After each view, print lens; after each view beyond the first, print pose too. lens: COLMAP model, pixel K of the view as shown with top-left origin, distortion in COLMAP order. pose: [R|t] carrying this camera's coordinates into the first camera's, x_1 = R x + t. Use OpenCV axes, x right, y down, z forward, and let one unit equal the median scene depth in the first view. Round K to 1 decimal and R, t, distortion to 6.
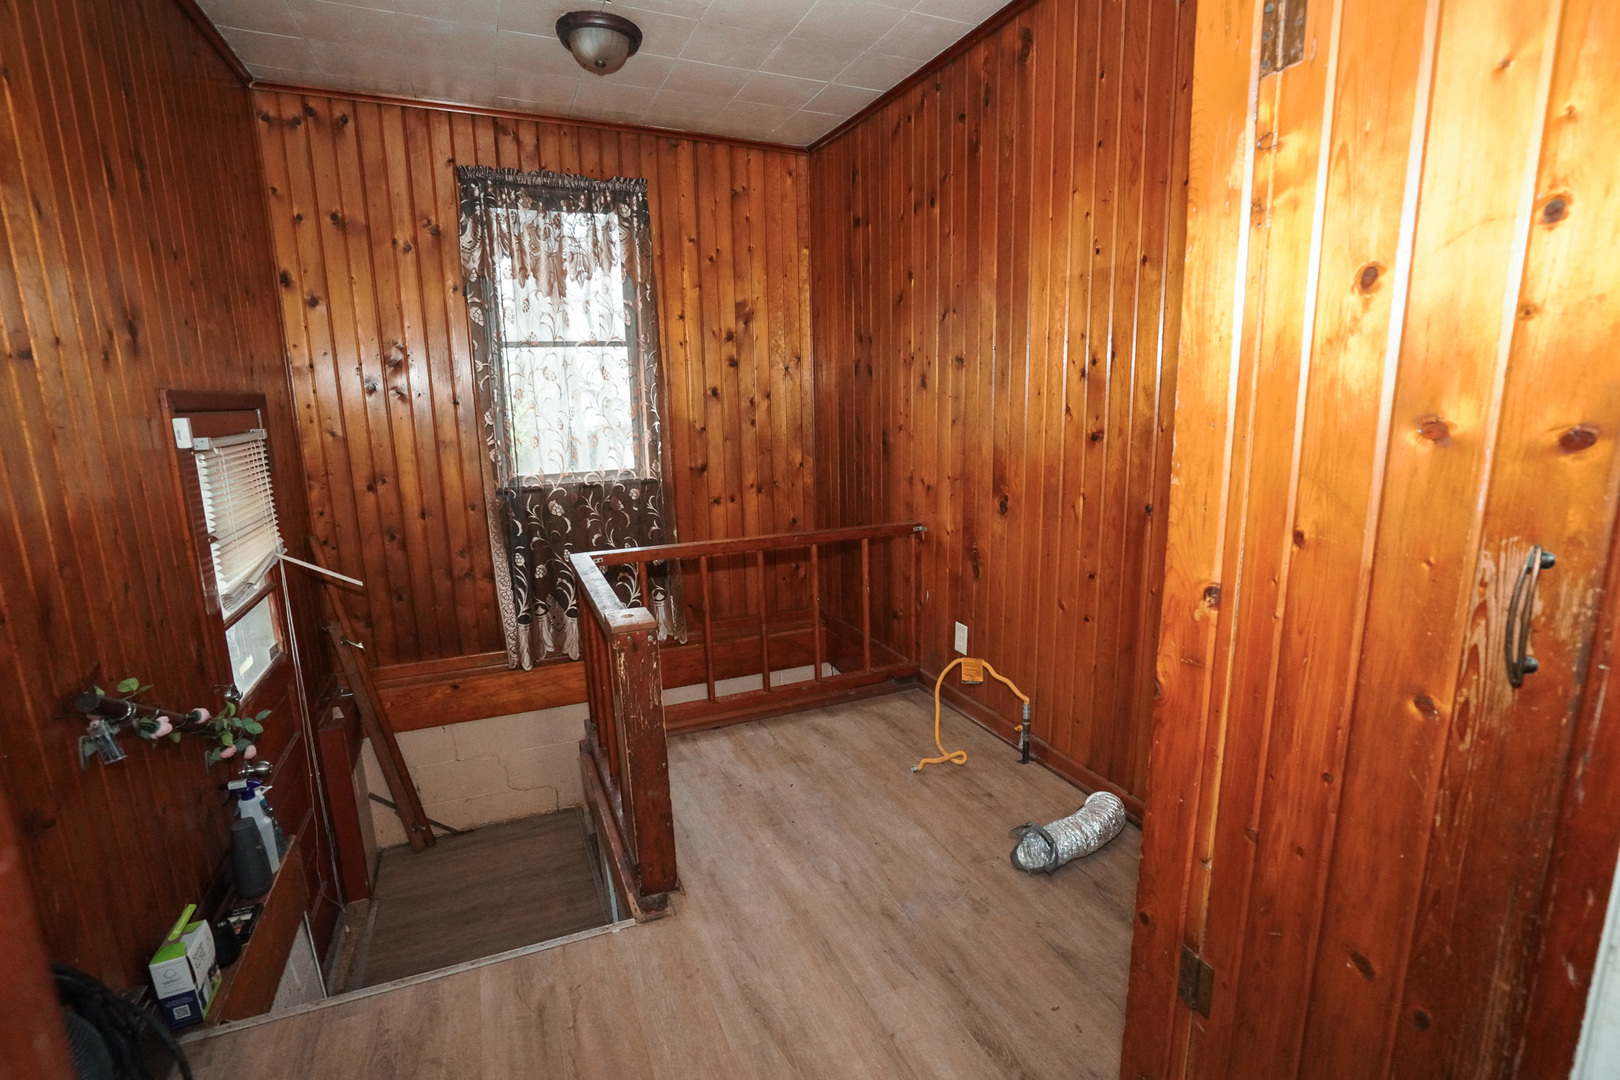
lens RADIAL K [[744.9, 0, 811.0], [0, 744.9, 553.3], [0, 0, 1]] dist [-0.049258, 0.014952]
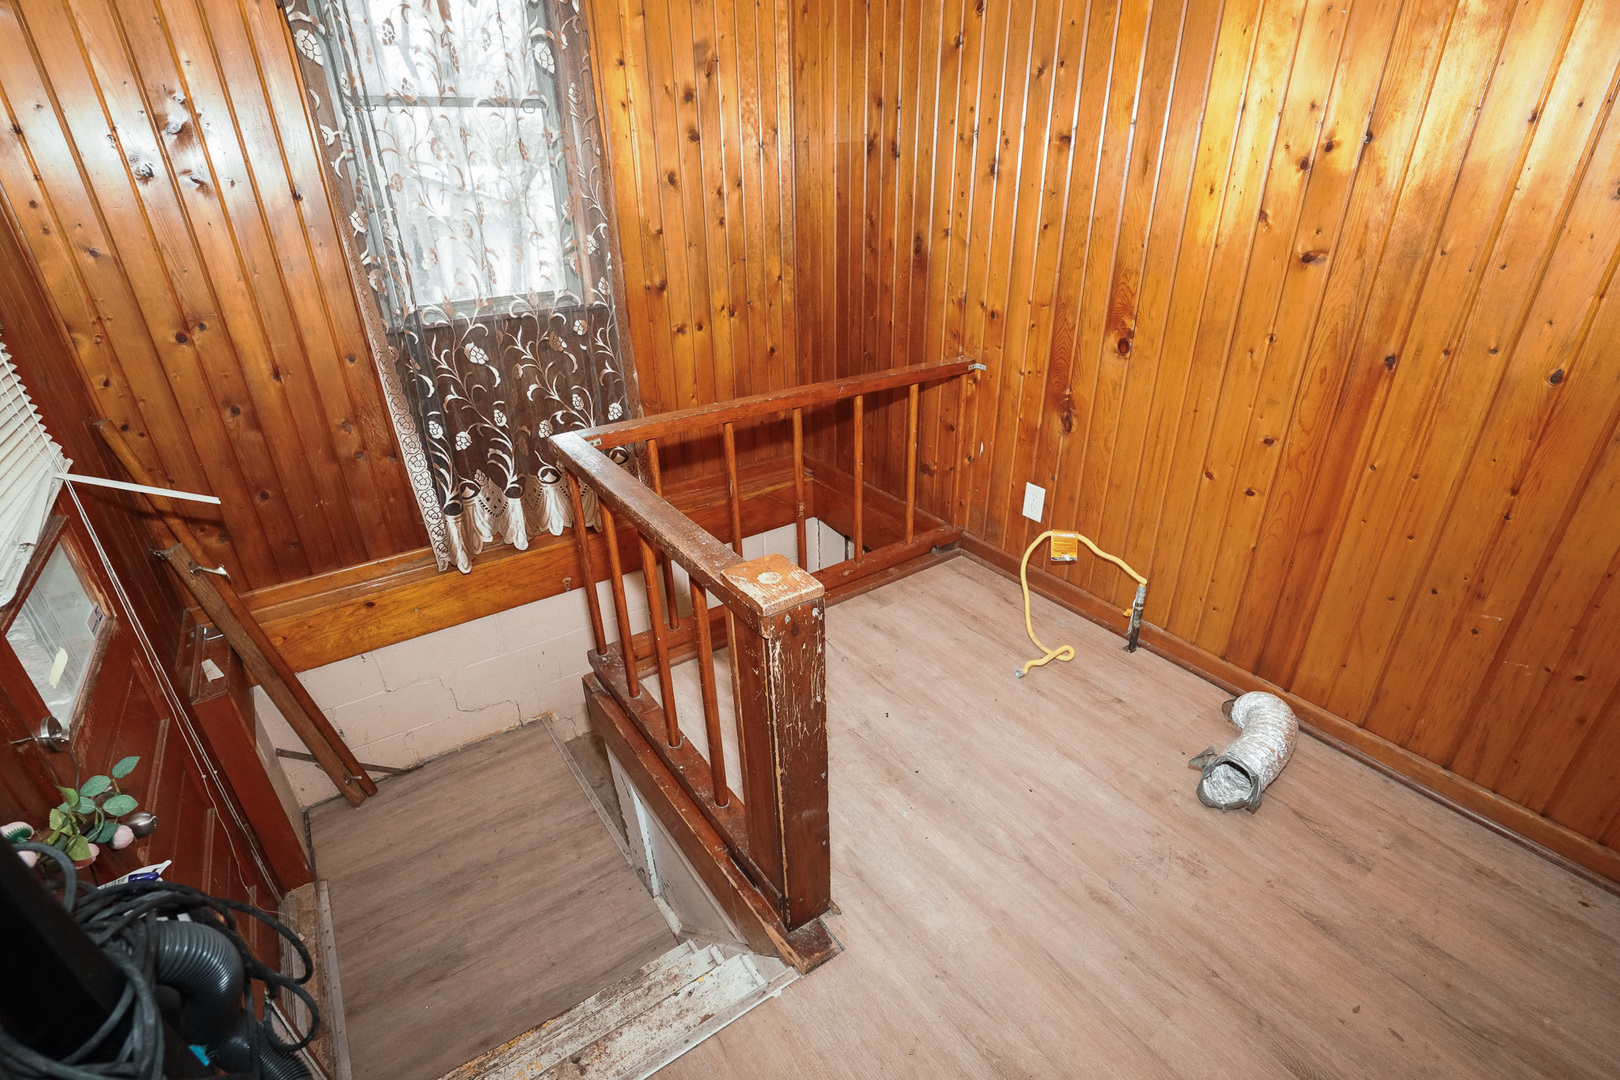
lens RADIAL K [[744.9, 0, 823.5], [0, 744.9, 548.7], [0, 0, 1]] dist [-0.049258, 0.014952]
pose [[0.978739, -0.084274, 0.186998, -0.177315], [0.033628, 0.965287, 0.259017, -0.055688], [-0.202335, -0.247222, 0.947598, 0.227476]]
